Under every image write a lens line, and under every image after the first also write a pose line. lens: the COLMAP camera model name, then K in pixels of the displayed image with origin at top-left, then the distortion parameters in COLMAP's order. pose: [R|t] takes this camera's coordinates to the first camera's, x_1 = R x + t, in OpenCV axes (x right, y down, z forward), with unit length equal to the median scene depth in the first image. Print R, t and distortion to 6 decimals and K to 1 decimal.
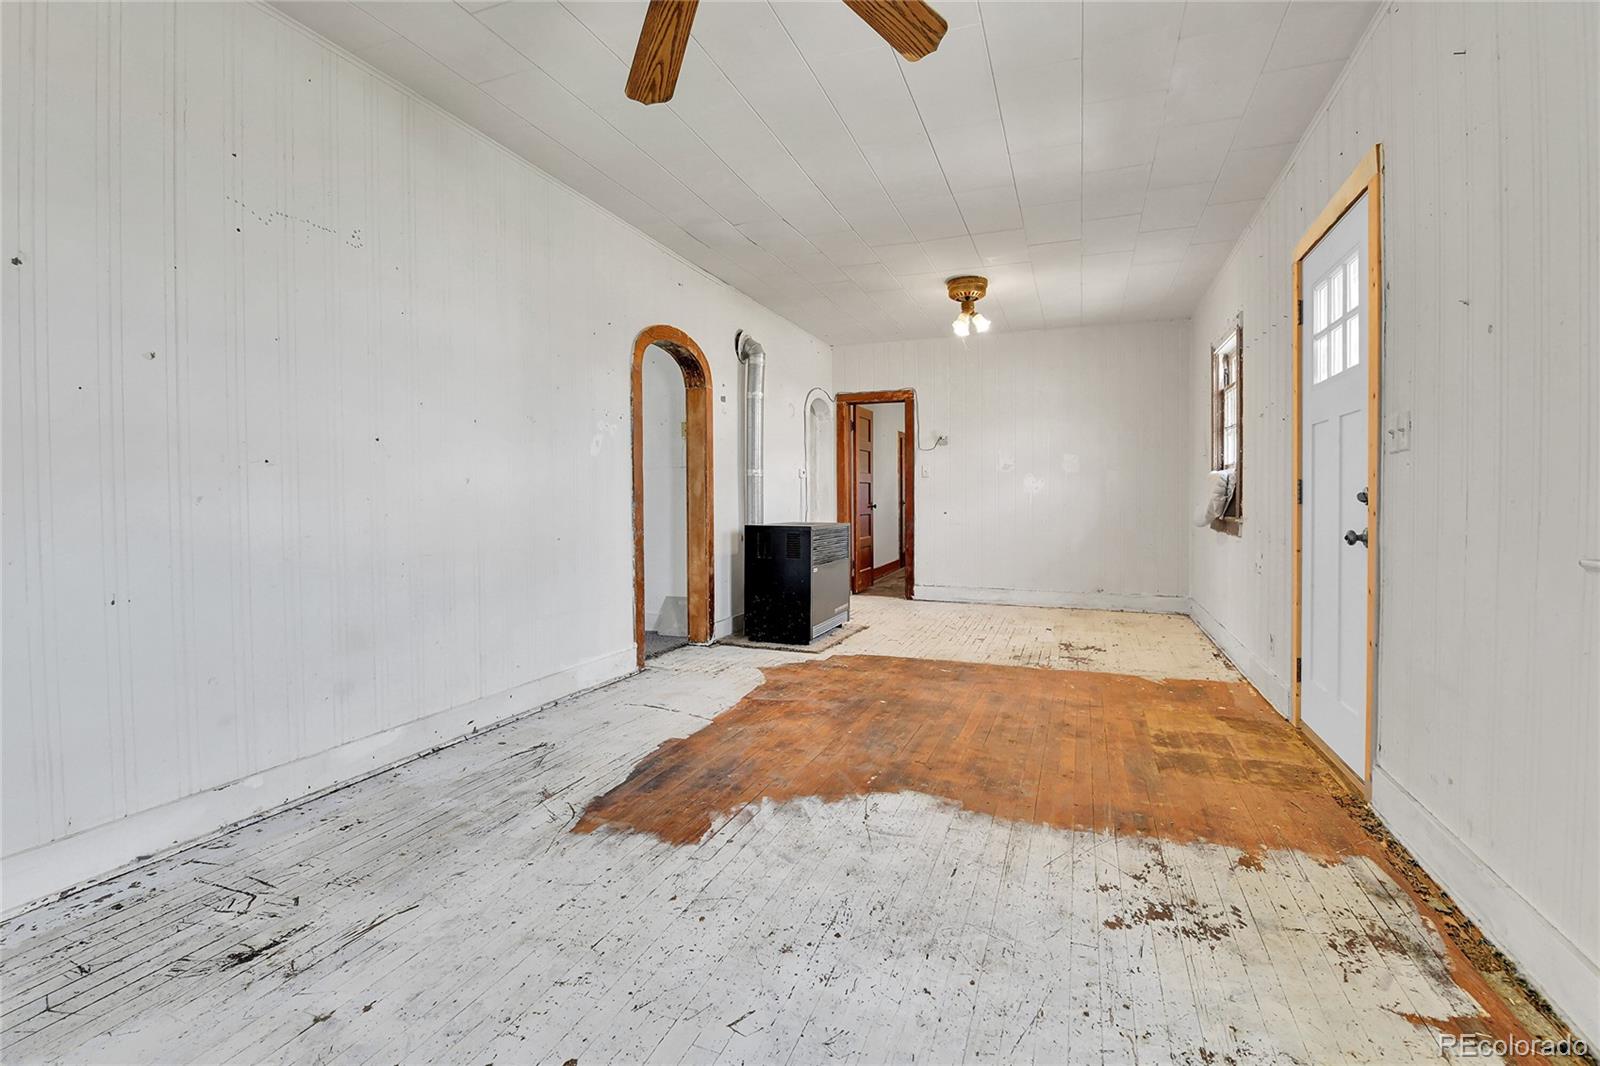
lens RADIAL K [[701.9, 0, 793.6], [0, 701.9, 499.7], [0, 0, 1]] dist [0.000255, -0.009612]
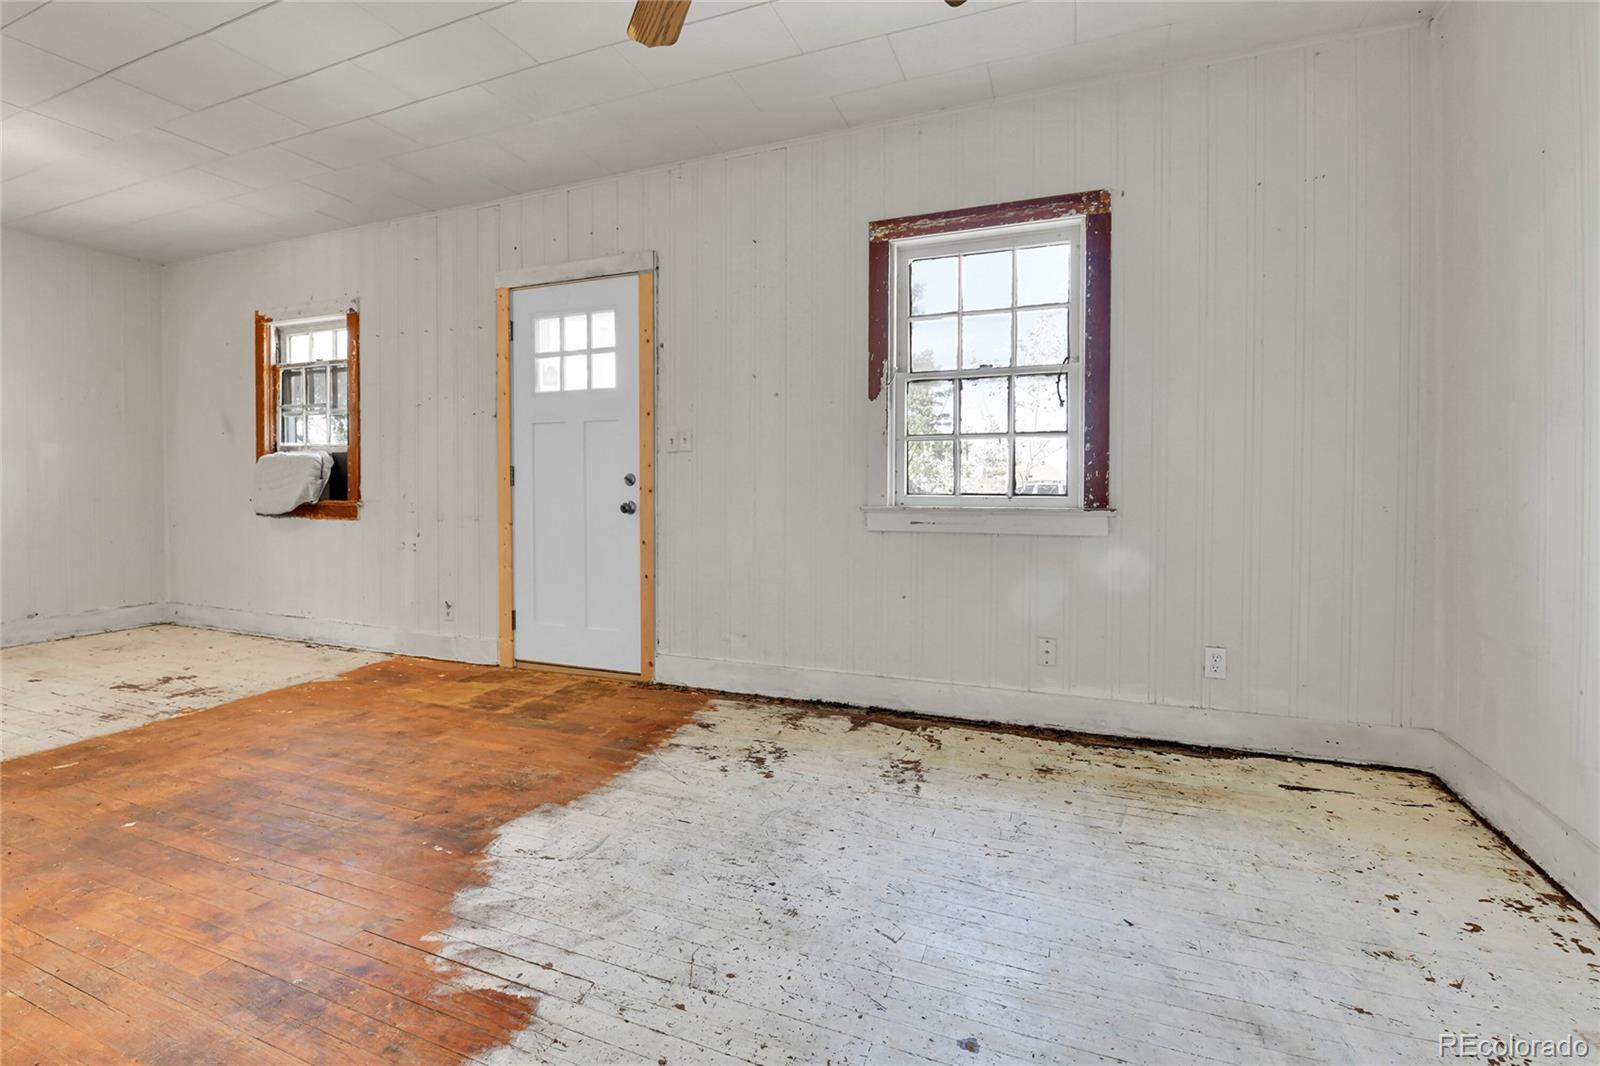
lens RADIAL K [[711.2, 0, 801.0], [0, 711.2, 482.2], [0, 0, 1]] dist [0.000301, -0.009170]
pose [[-0.004030, -0.001569, 0.999991, -0.709384], [0.003876, 0.999991, 0.001585, -0.000925], [-0.999984, 0.003882, -0.004023, 0.656348]]
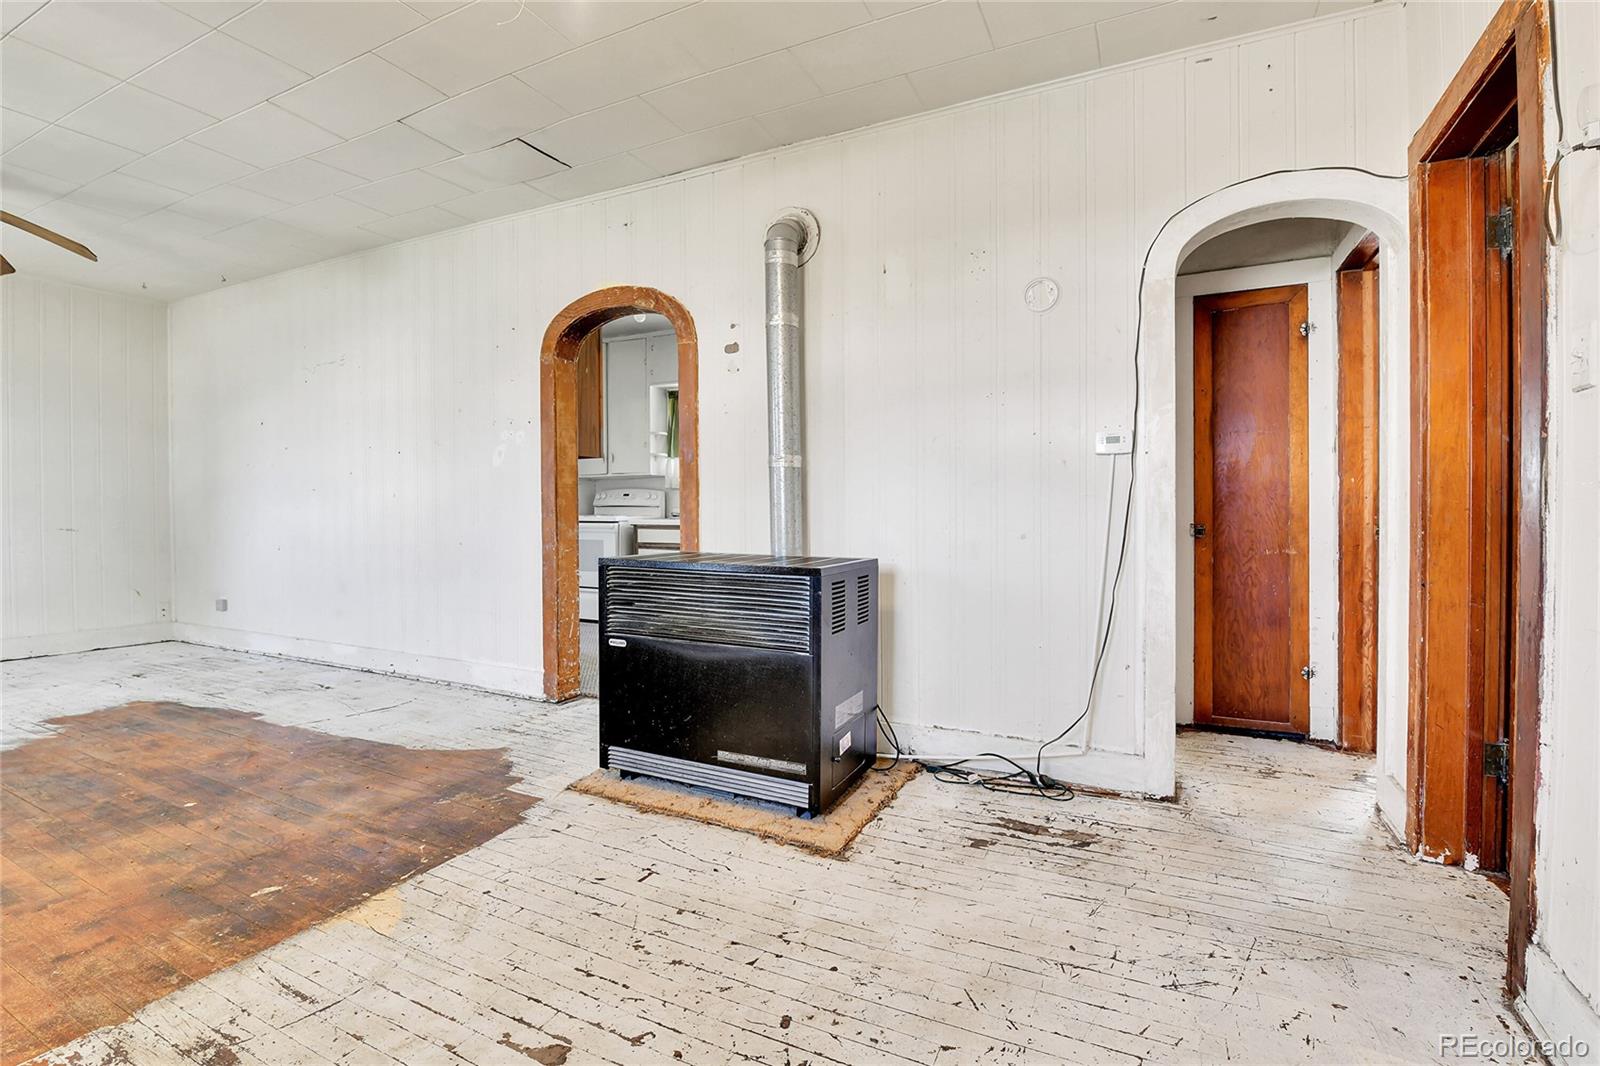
lens RADIAL K [[709.2, 0, 807.9], [0, 709.2, 514.3], [0, 0, 1]] dist [0.001544, 0.000170]
pose [[-0.060410, 0.017854, -0.998014, 1.198035], [0.002992, 0.999839, 0.017706, -0.015874], [0.998169, -0.001916, -0.060454, 2.510311]]
